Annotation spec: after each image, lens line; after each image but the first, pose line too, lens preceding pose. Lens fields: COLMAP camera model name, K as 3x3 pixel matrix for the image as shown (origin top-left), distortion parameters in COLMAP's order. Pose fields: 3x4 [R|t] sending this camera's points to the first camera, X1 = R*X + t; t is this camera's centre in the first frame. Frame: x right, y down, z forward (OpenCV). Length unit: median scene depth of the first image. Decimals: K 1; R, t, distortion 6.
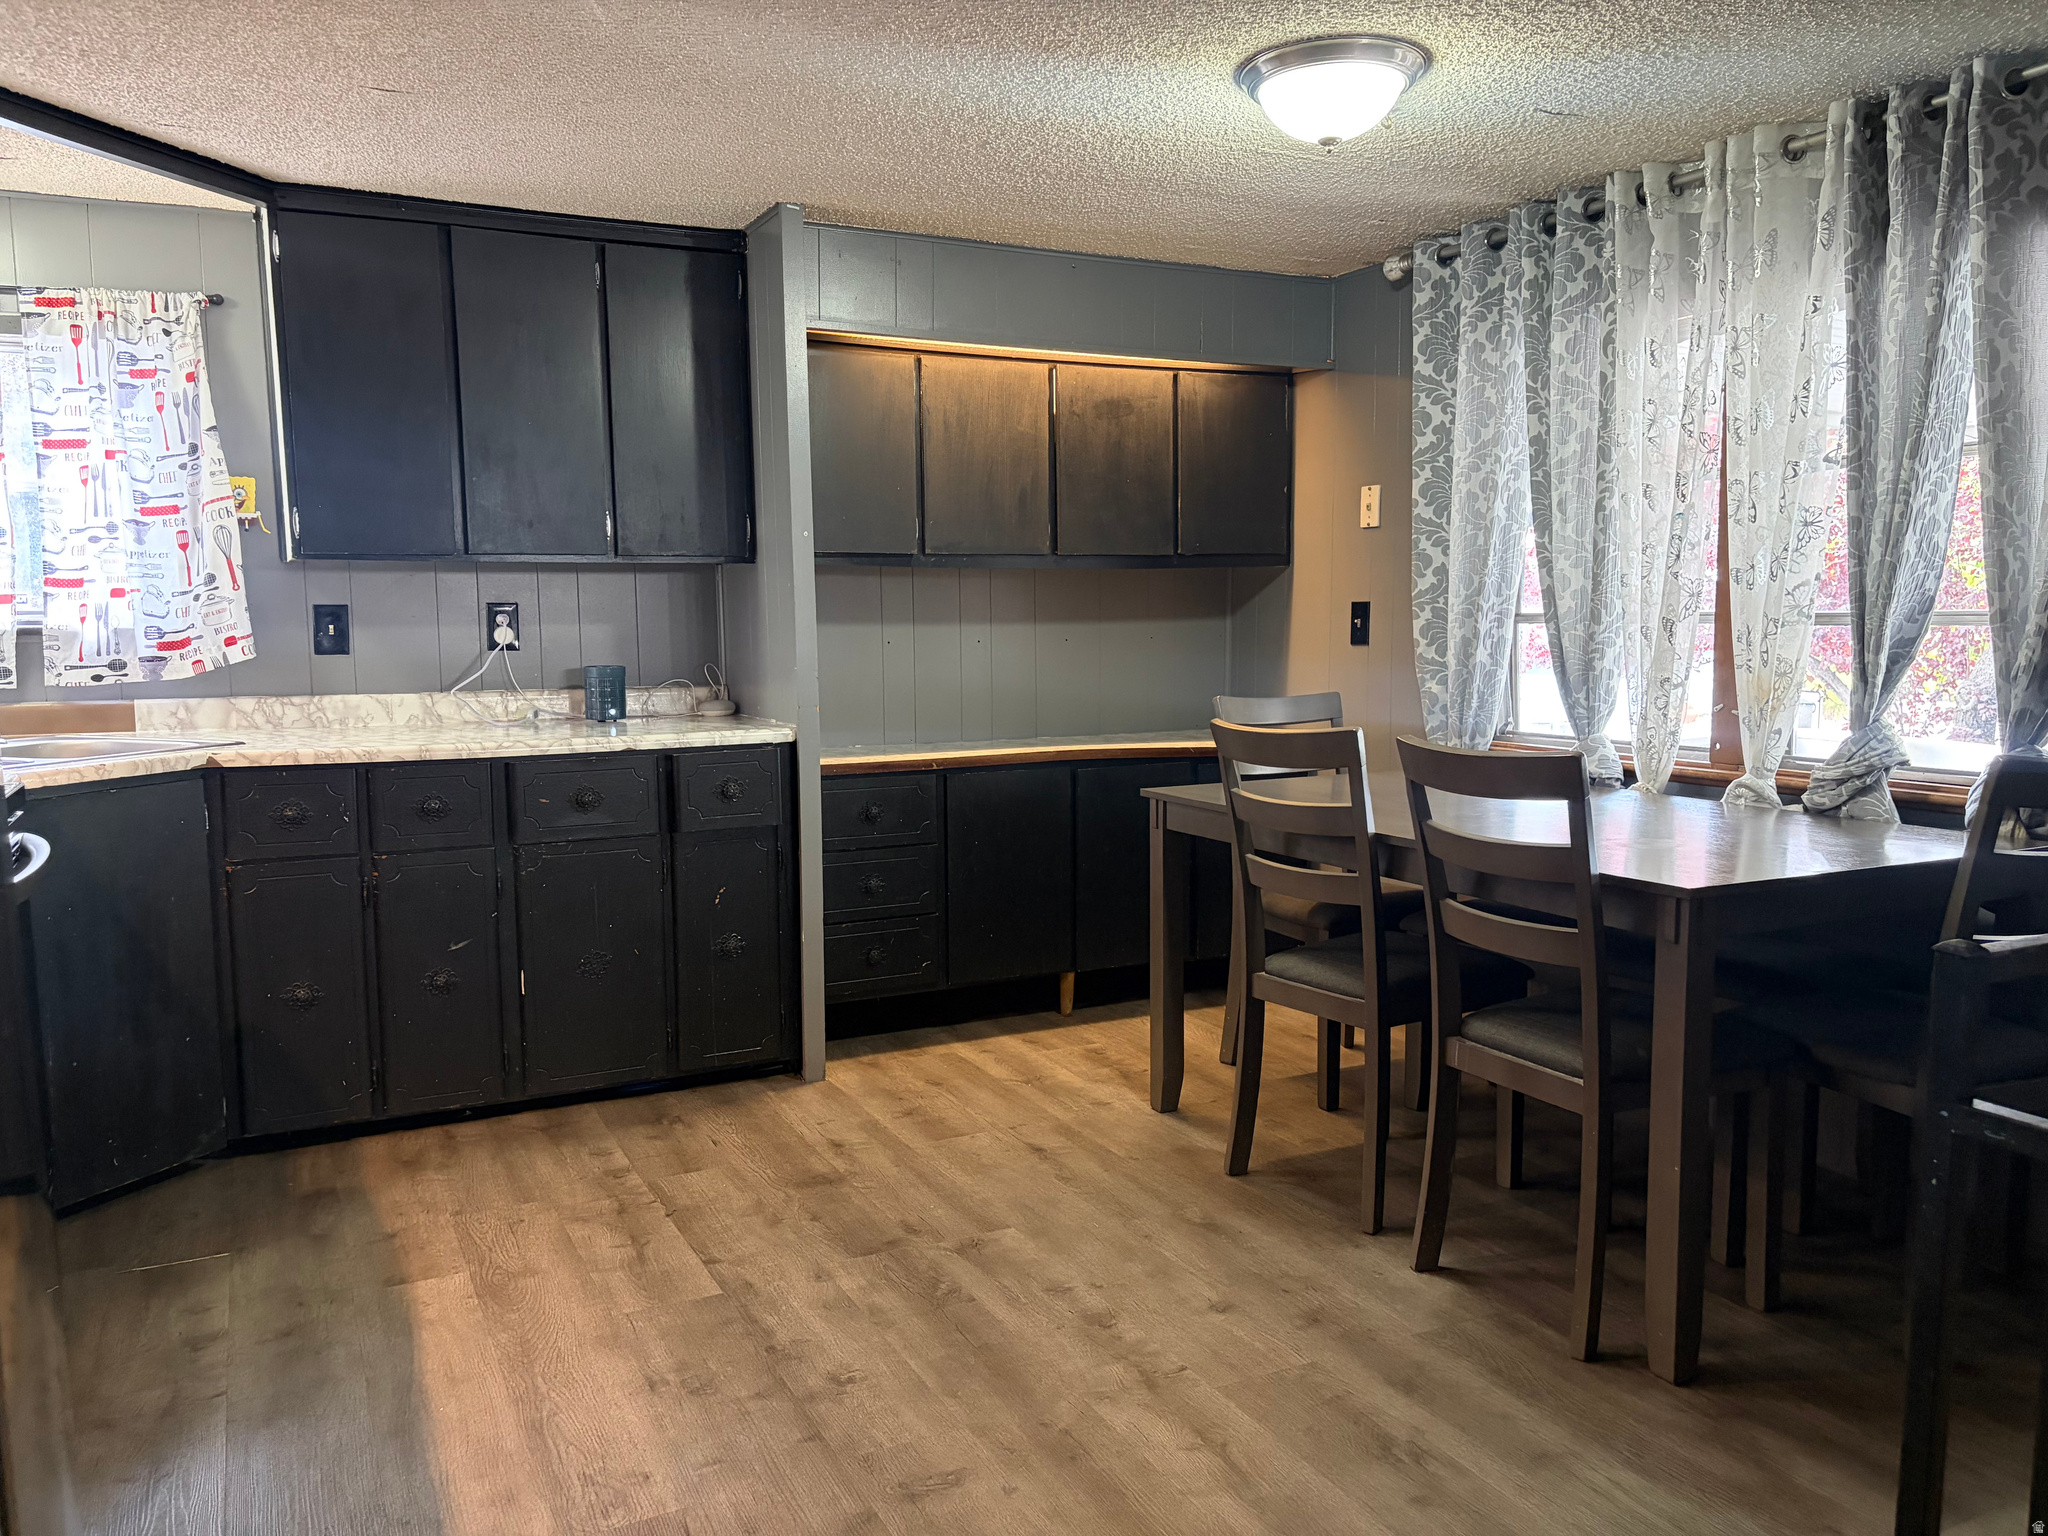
lens RADIAL K [[1560.3, 0, 1050.9], [0, 1560.3, 783.1], [0, 0, 1]] dist [0.005579, 0.005109]
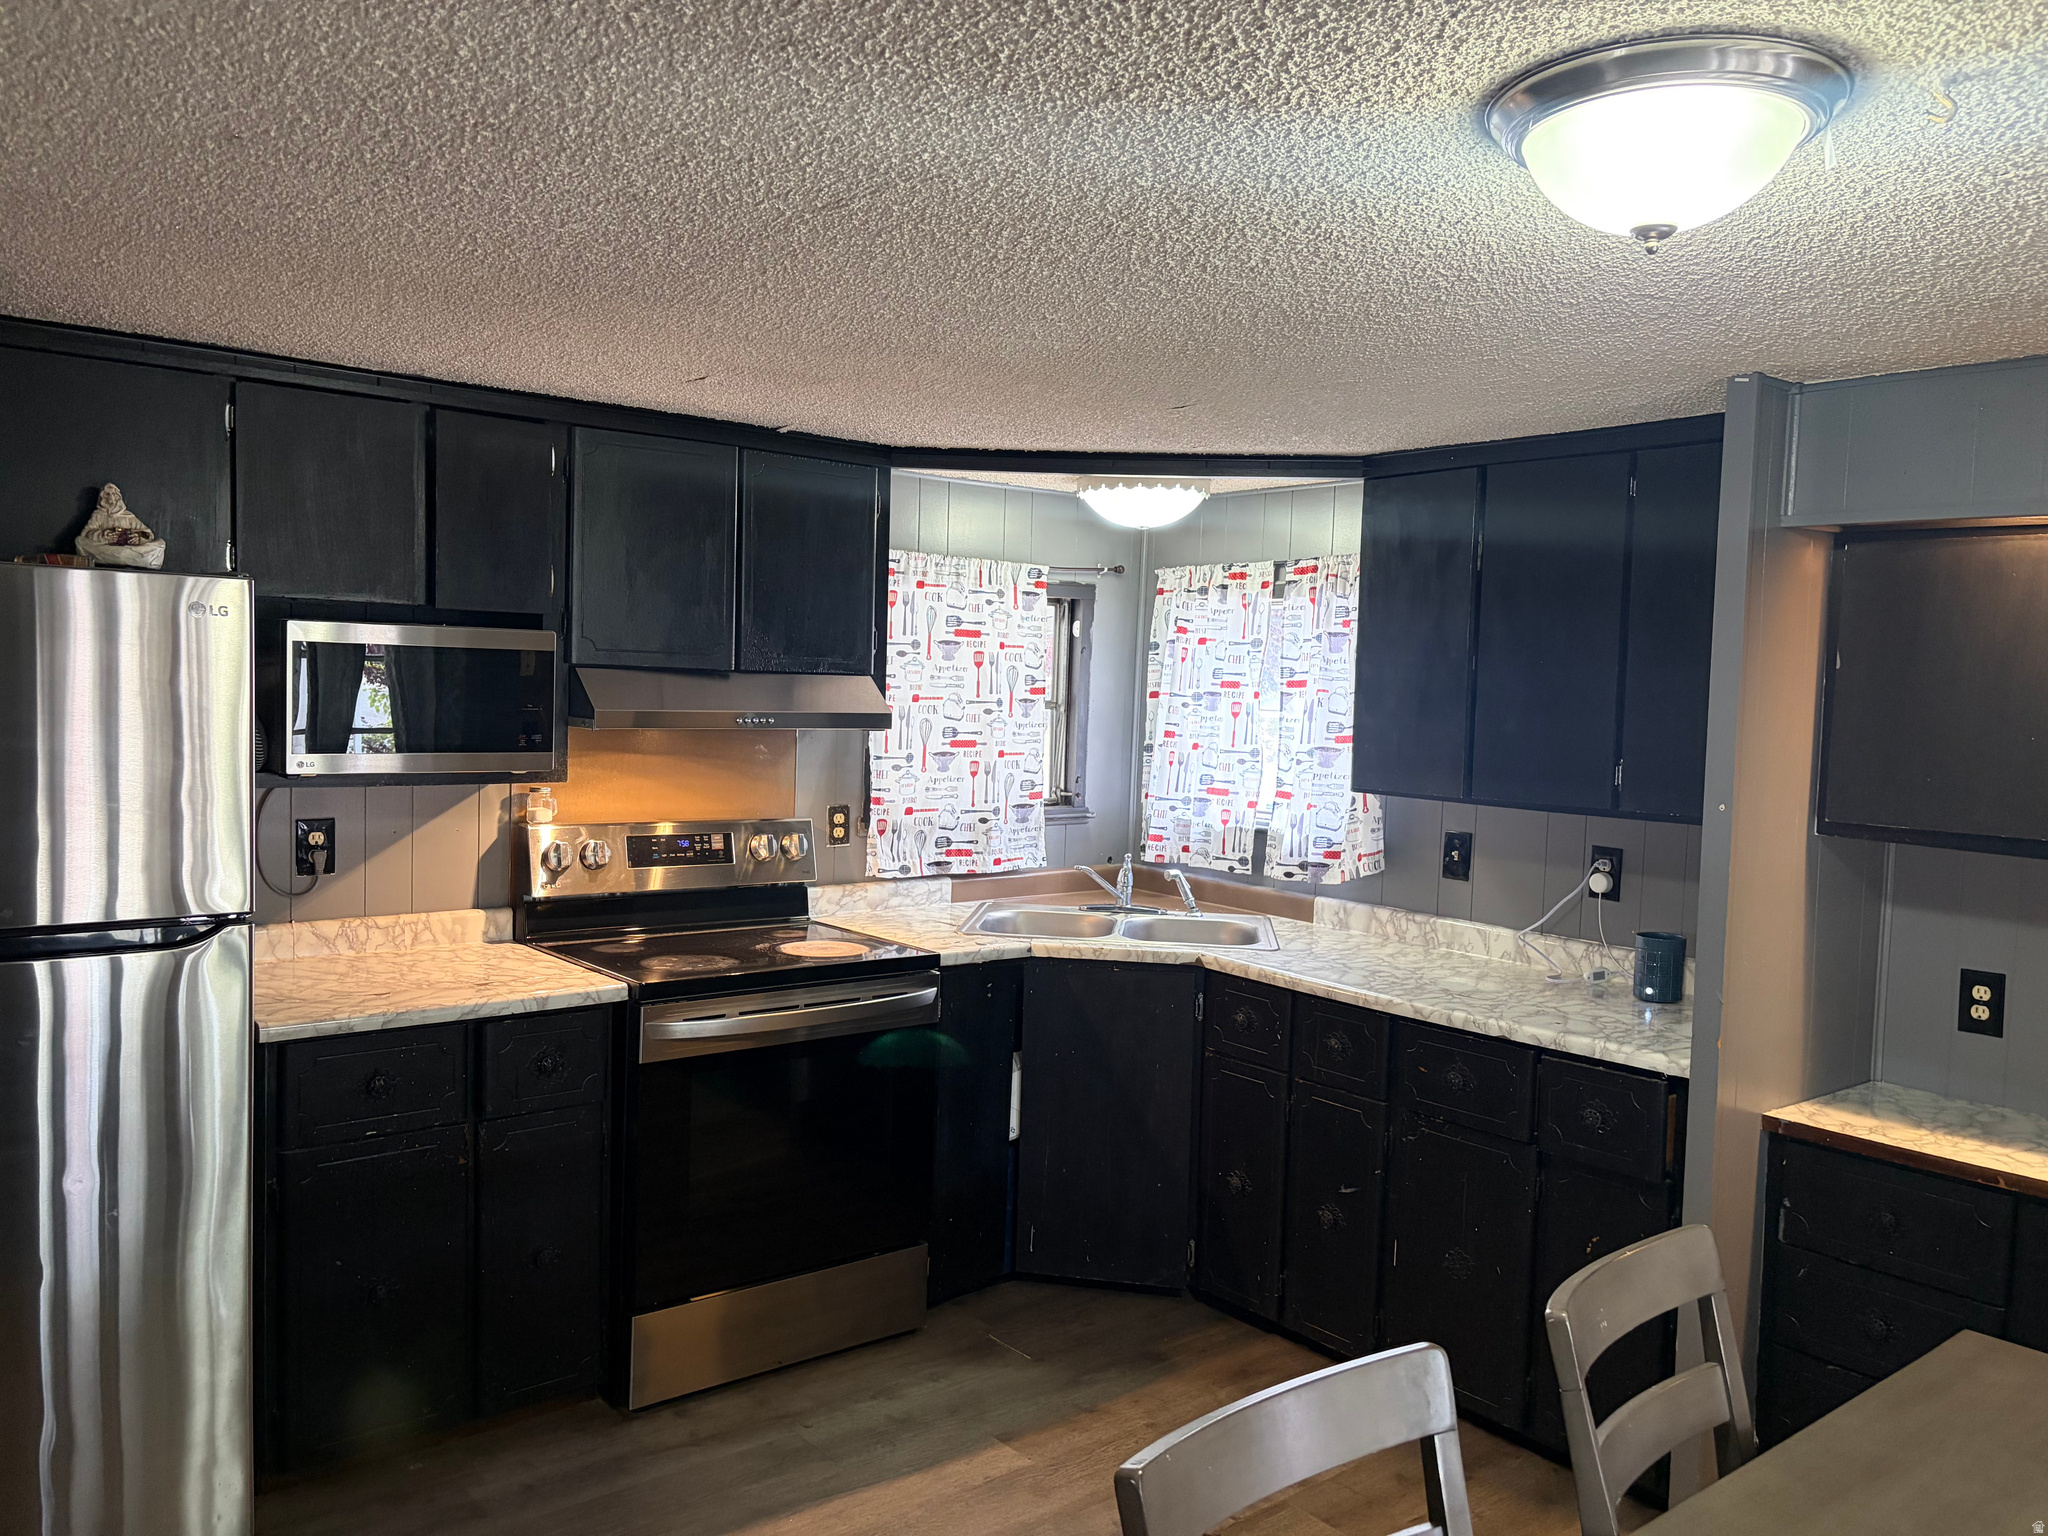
lens RADIAL K [[1547.9, 0, 1012.3], [0, 1547.9, 777.1], [0, 0, 1]] dist [0.053948, -0.064526]
pose [[0.201070, 0.071543, -0.976961, 0.482412], [-0.144161, 0.988631, 0.042728, -0.152814], [0.968911, 0.132248, 0.209098, 0.503085]]
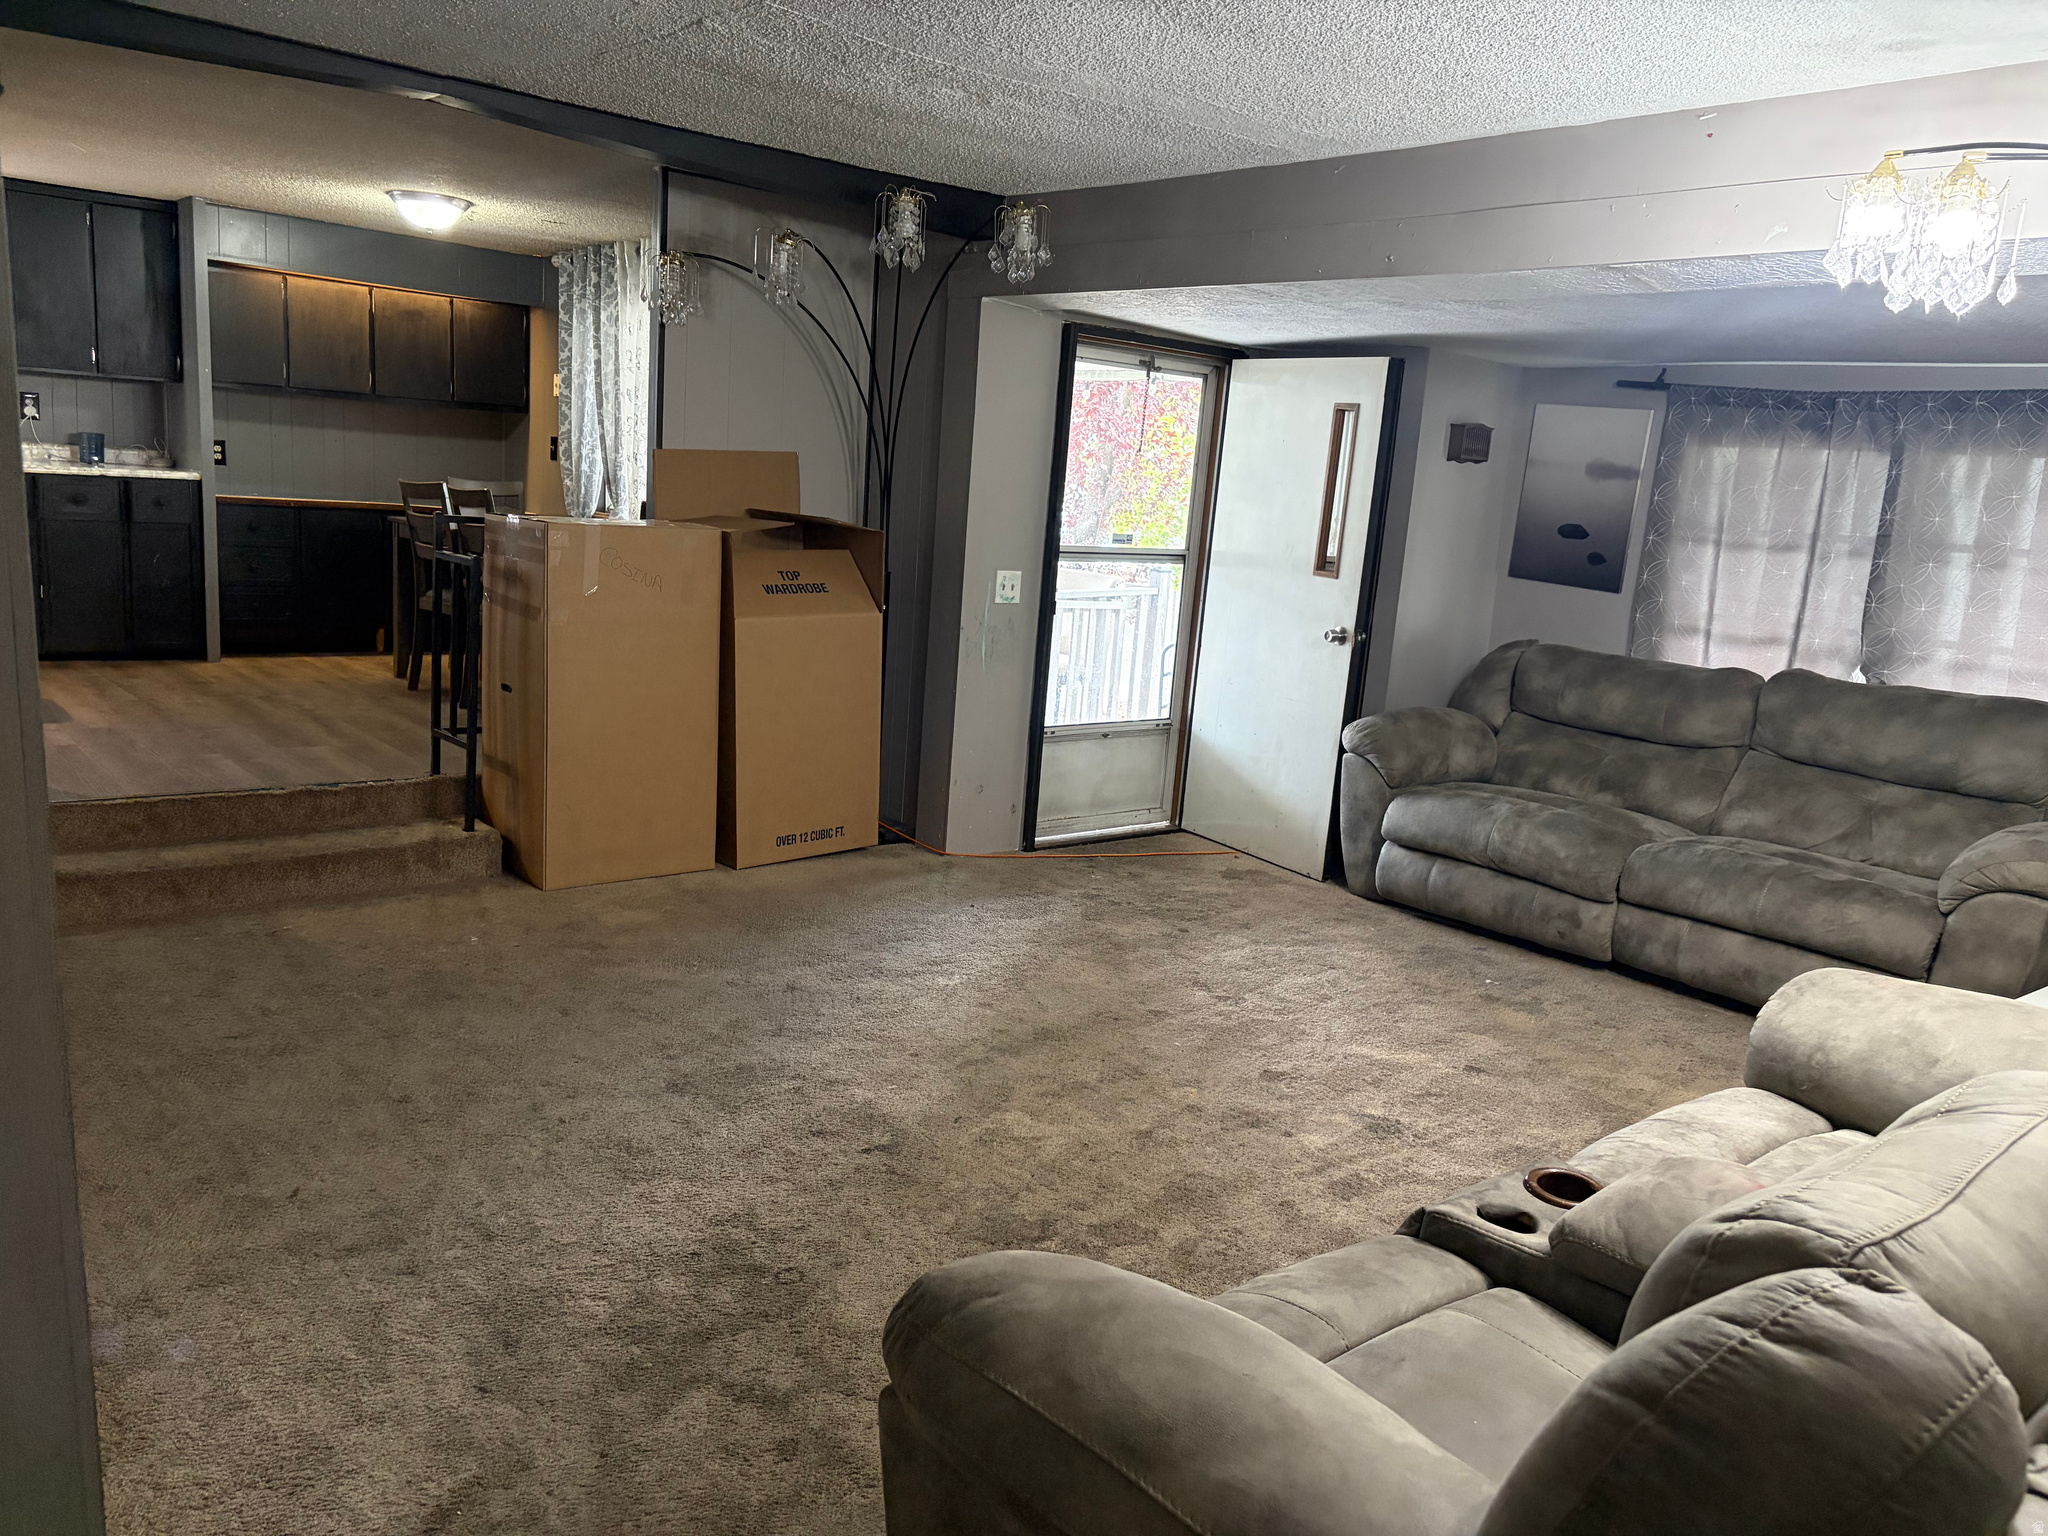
lens RADIAL K [[1547.9, 0, 1012.3], [0, 1547.9, 777.1], [0, 0, 1]] dist [0.053948, -0.064526]
pose [[0.972442, 0.036248, 0.230309, 0.366286], [-0.055816, 0.995309, 0.079026, 0.125087], [-0.226364, -0.089703, 0.969903, -1.091315]]
